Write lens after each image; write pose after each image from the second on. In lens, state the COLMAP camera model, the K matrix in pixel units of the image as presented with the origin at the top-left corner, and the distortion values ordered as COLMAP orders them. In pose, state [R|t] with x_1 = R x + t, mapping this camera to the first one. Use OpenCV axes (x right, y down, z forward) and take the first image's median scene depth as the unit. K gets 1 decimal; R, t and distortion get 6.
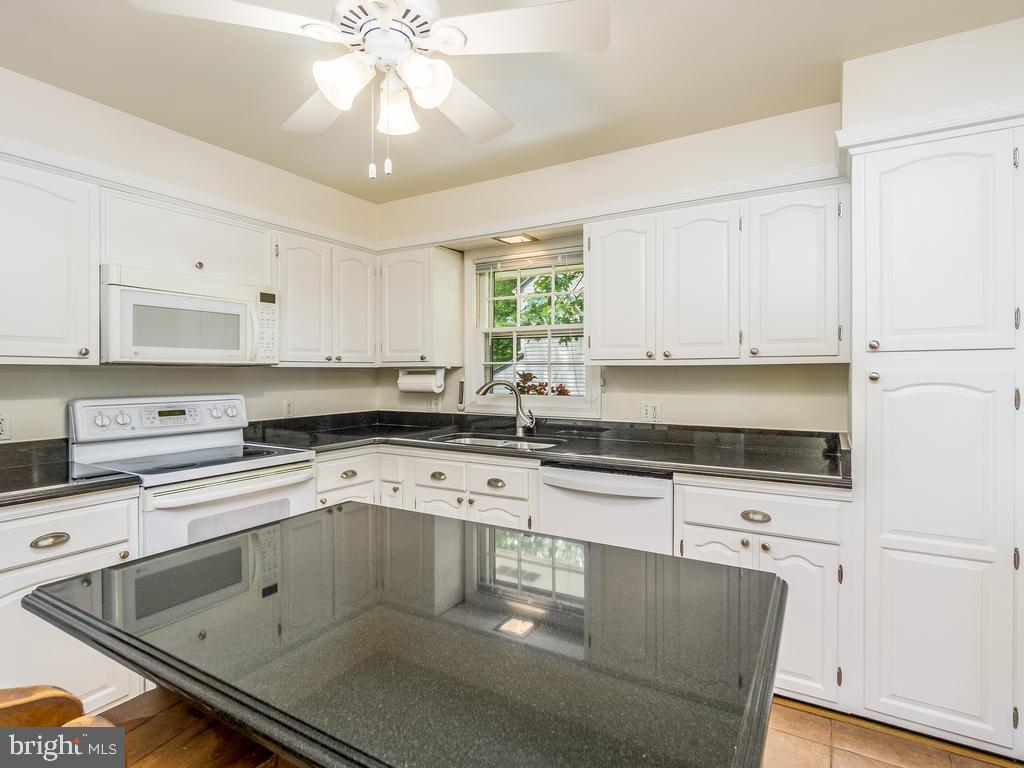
lens RADIAL K [[522.6, 0, 526.0], [0, 522.6, 378.1], [0, 0, 1]] dist [-0.011252, -0.000194]
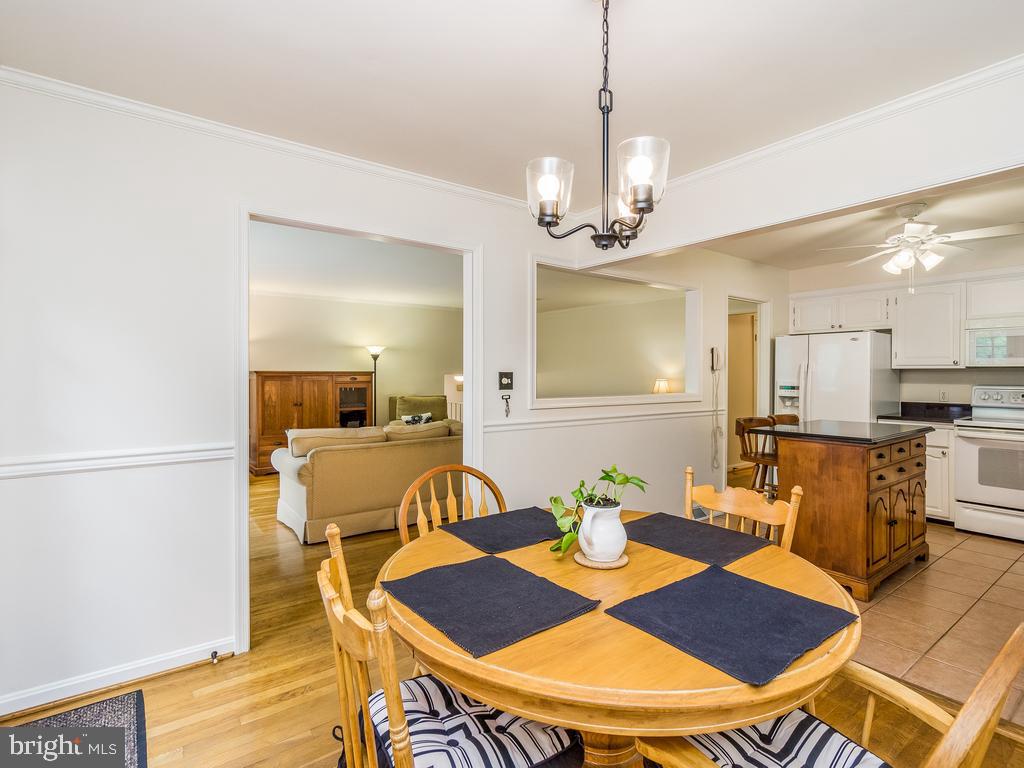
lens RADIAL K [[507.5, 0, 513.9], [0, 507.5, 378.0], [0, 0, 1]] dist [-0.009326, -0.000670]
pose [[-0.395412, 0.008726, -0.918462, 1.436663], [-0.009775, 0.999858, 0.013708, 0.003139], [0.918452, 0.014398, -0.395271, 0.102457]]
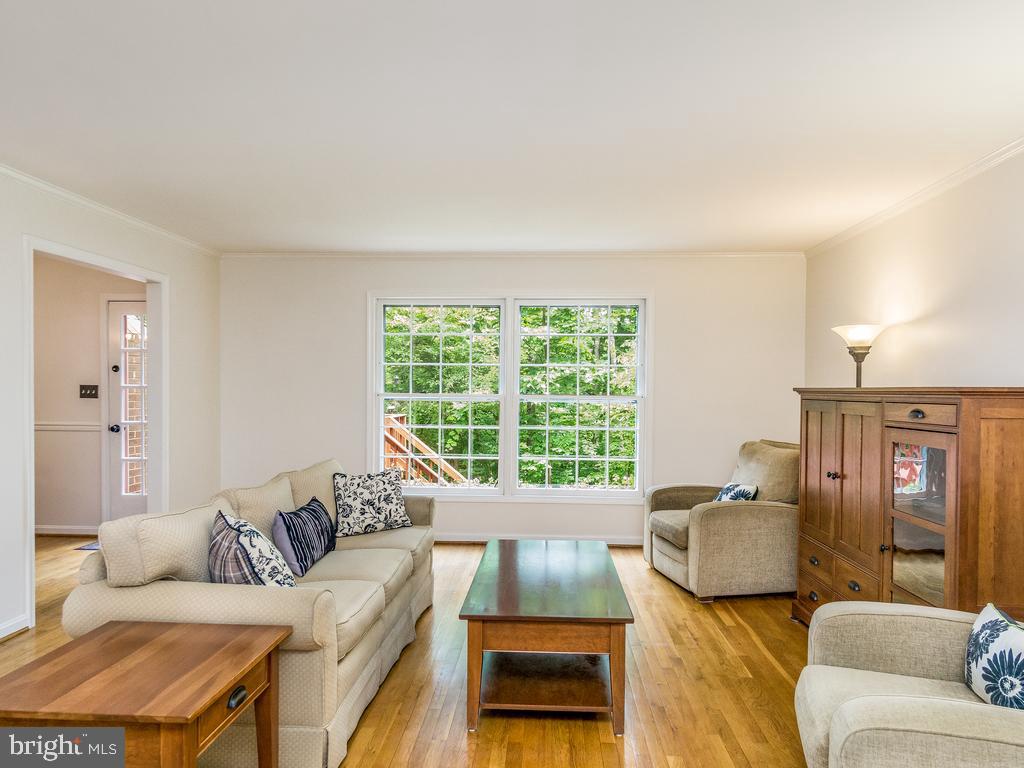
lens RADIAL K [[675.5, 0, 508.5], [0, 675.5, 400.7], [0, 0, 1]] dist [0.005032, -0.000600]
pose [[-0.443506, -0.016334, 0.896123, -1.303595], [0.000845, 0.999826, 0.018642, 0.013405], [-0.896271, 0.009025, -0.443415, -0.742063]]
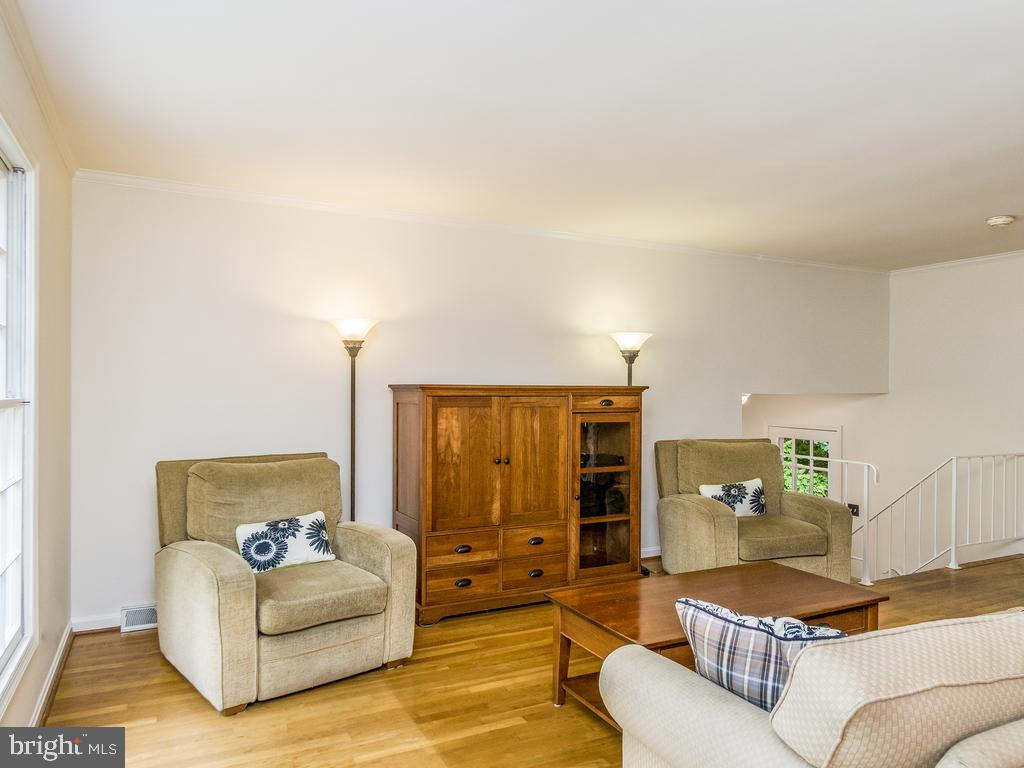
lens RADIAL K [[675.5, 0, 508.5], [0, 675.5, 400.7], [0, 0, 1]] dist [0.005032, -0.000600]
pose [[-0.551546, 0.010851, -0.834074, 0.784991], [-0.013270, 0.999675, 0.021781, 0.015529], [0.834039, 0.023081, -0.551223, -1.039883]]
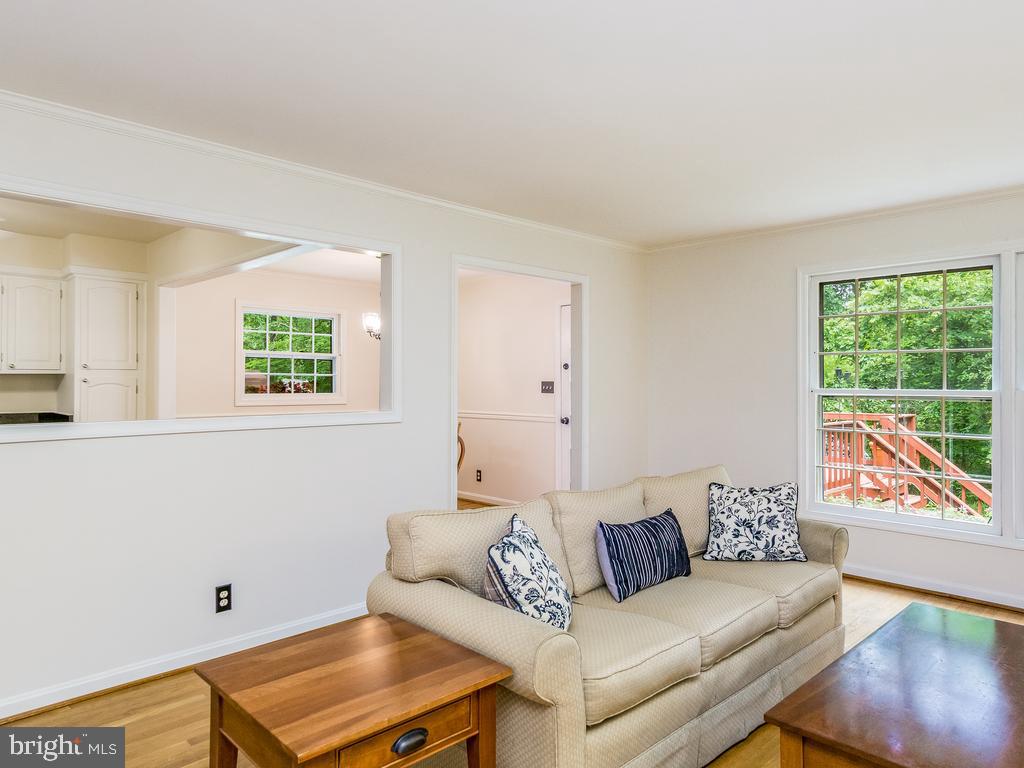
lens RADIAL K [[669.0, 0, 514.0], [0, 669.0, 373.4], [0, 0, 1]] dist [0.021176, -0.000554]
pose [[0.271319, 0.015747, 0.962361, -1.117858], [0.003824, 0.999841, -0.017438, 0.015314], [-0.962482, 0.008411, 0.271216, -1.049406]]
